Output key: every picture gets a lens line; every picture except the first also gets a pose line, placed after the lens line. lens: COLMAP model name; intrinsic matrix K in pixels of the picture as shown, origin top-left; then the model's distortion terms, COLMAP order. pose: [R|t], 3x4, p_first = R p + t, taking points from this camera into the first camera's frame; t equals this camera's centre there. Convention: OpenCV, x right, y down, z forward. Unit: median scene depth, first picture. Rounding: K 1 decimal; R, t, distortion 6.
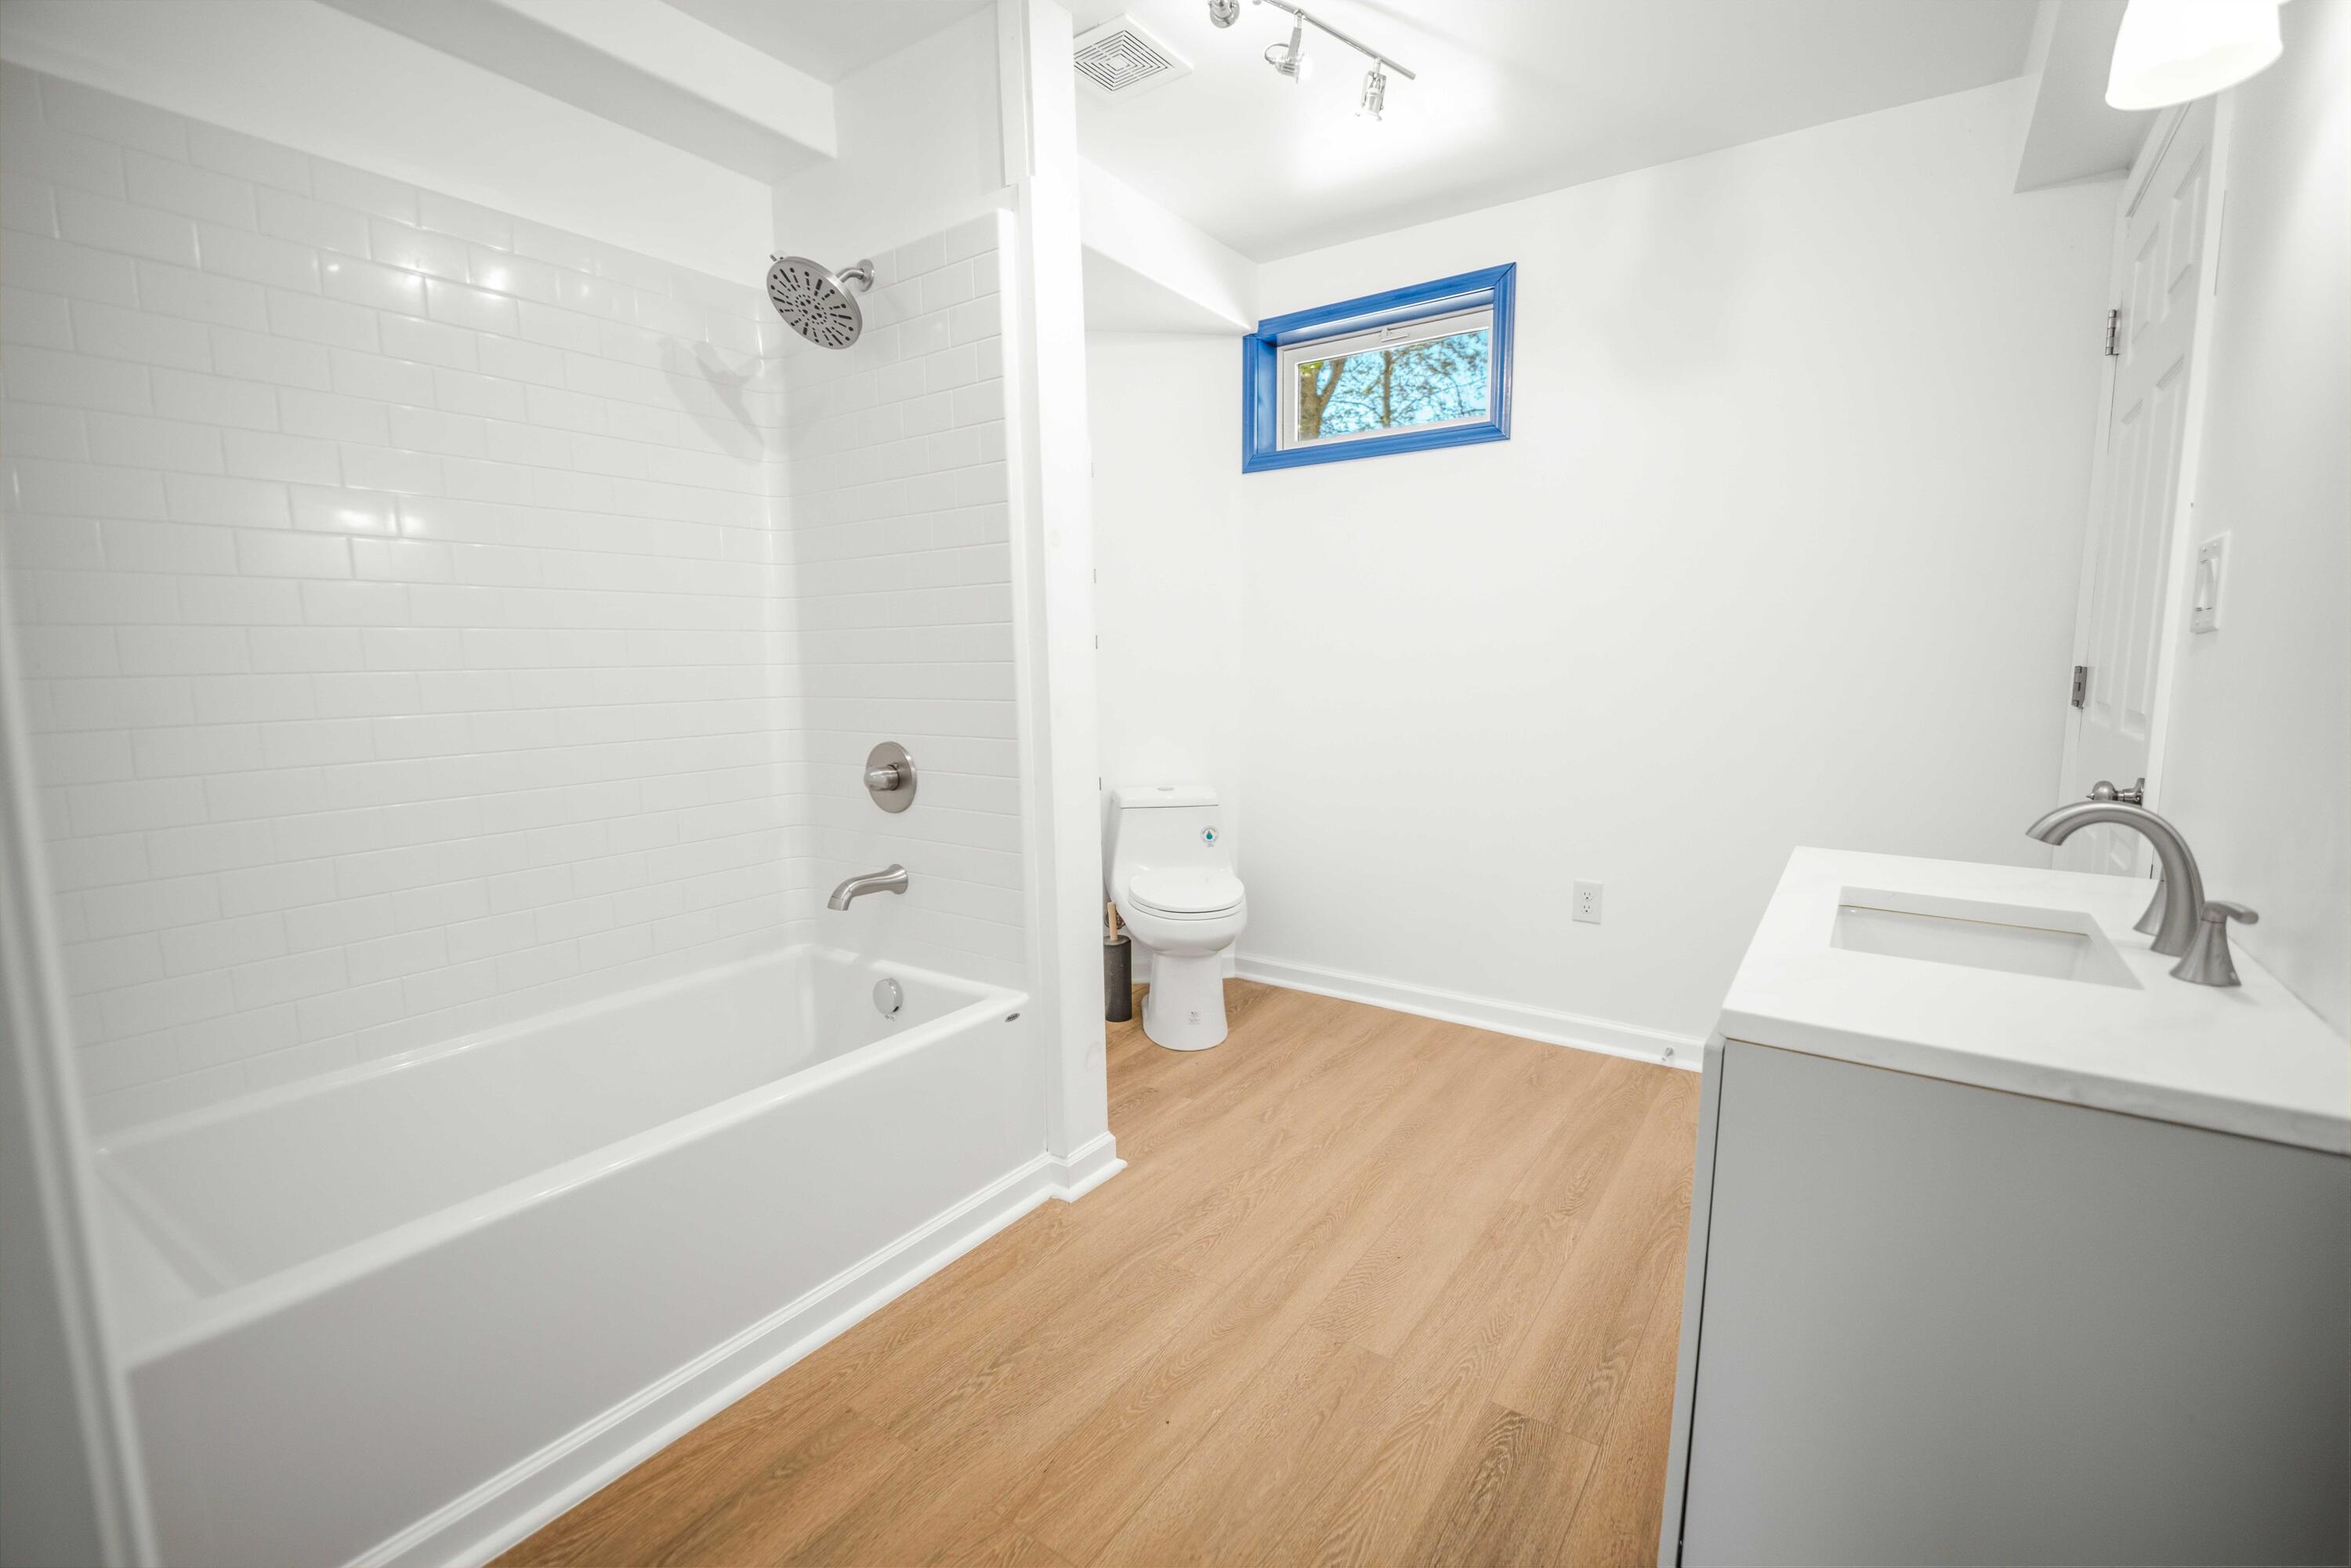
lens RADIAL K [[1030.7, 0, 1182.5], [0, 1030.7, 789.6], [0, 0, 1]] dist [-0.008724, -0.000855]
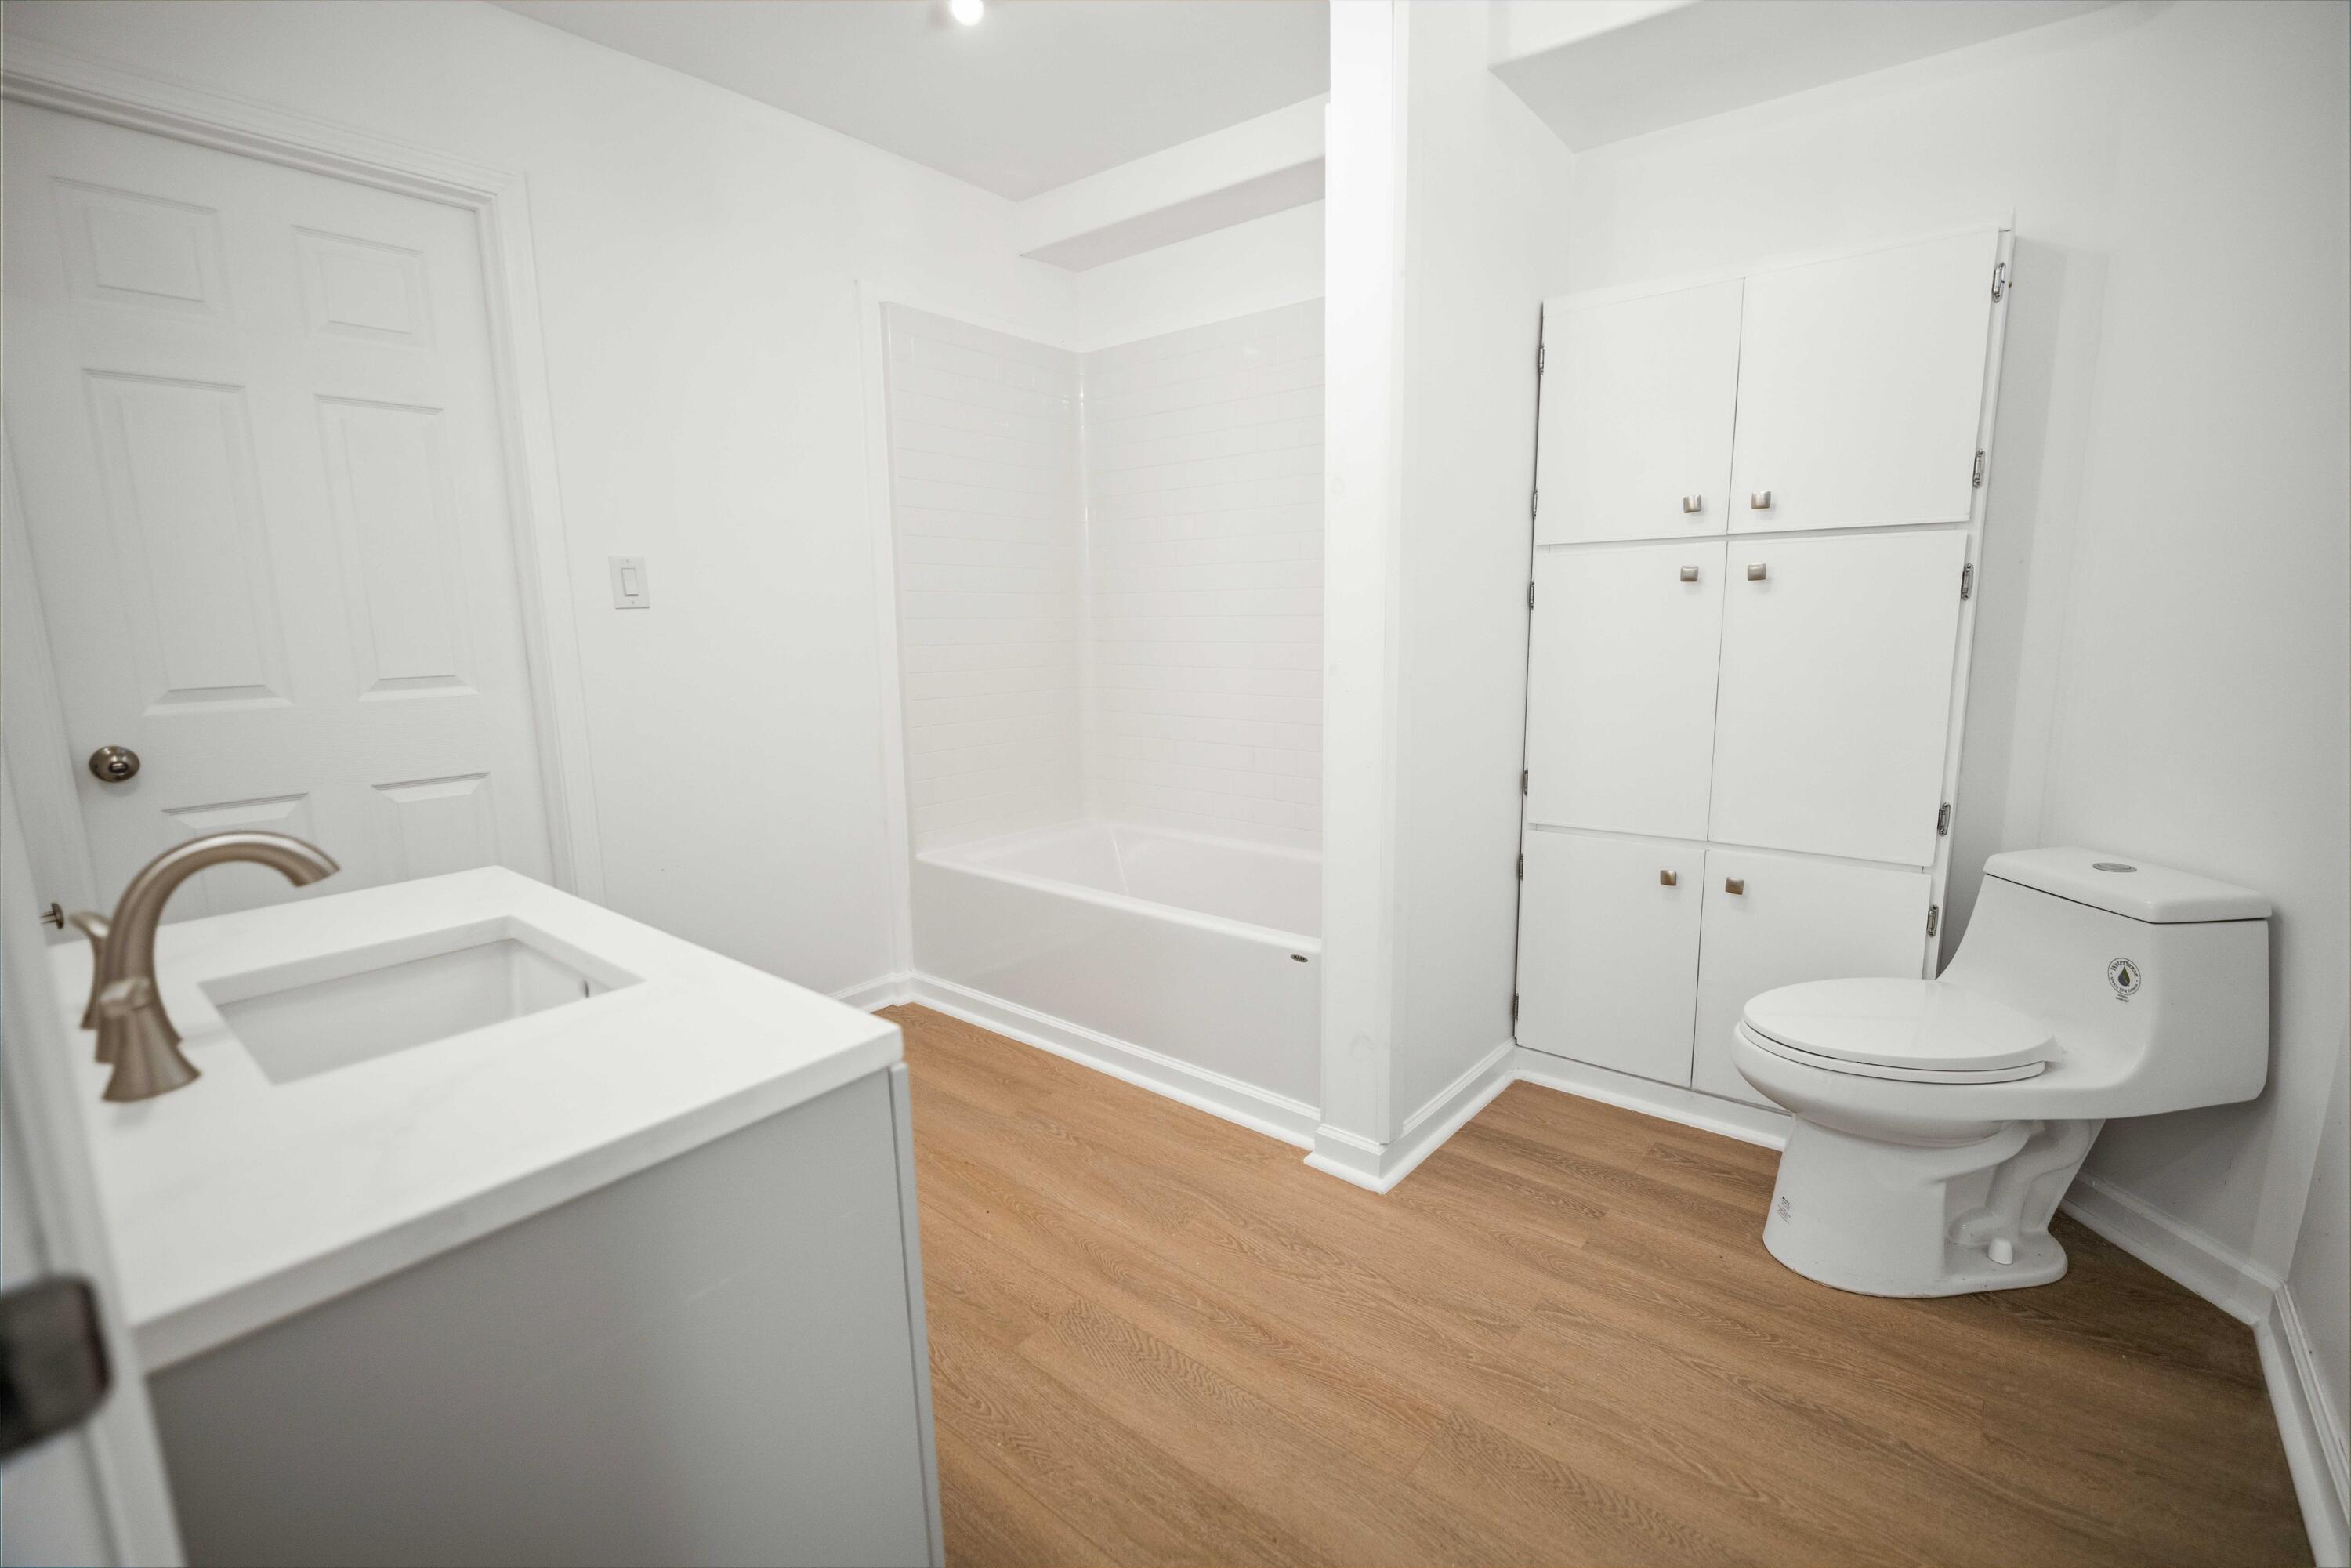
lens RADIAL K [[1030.7, 0, 1182.5], [0, 1030.7, 789.6], [0, 0, 1]] dist [-0.008724, -0.000855]
pose [[-0.093060, 0.174250, -0.980294, 0.804106], [-0.118792, 0.975591, 0.184691, -0.119558], [0.988549, 0.133638, -0.070089, 0.892146]]
